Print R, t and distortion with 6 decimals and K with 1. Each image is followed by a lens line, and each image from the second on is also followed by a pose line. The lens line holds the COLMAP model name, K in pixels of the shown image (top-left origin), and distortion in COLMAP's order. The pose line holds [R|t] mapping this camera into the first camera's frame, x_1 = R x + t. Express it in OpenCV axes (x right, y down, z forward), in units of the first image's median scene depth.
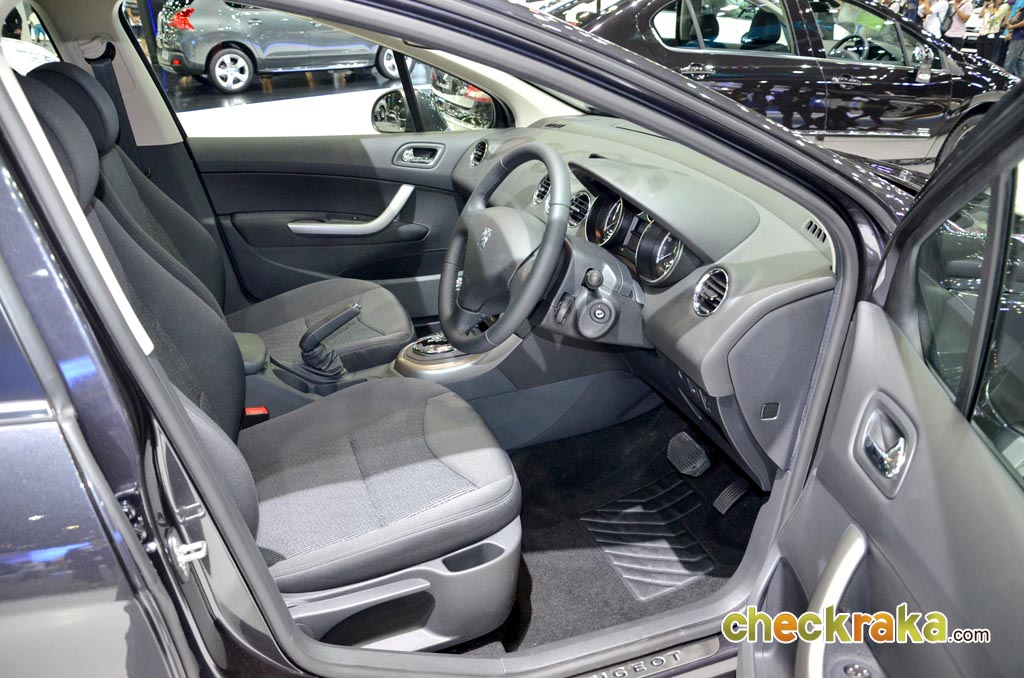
lens RADIAL K [[804.5, 0, 512.0], [0, 804.5, 339.0], [0, 0, 1]] dist [-0.100580, 0.004361]
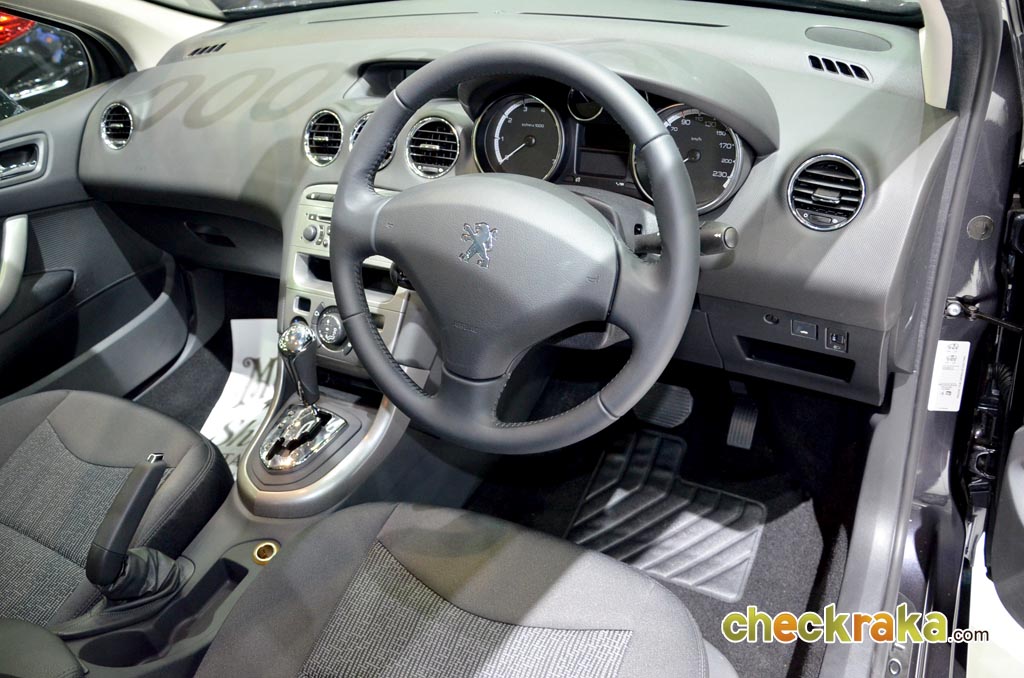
lens RADIAL K [[804.5, 0, 512.0], [0, 804.5, 339.0], [0, 0, 1]] dist [-0.100580, 0.004361]
pose [[0.734830, -0.439700, 0.516419, -0.200869], [0.370104, 0.897997, 0.237958, -0.114945], [-0.568373, 0.016270, 0.822610, 0.338497]]
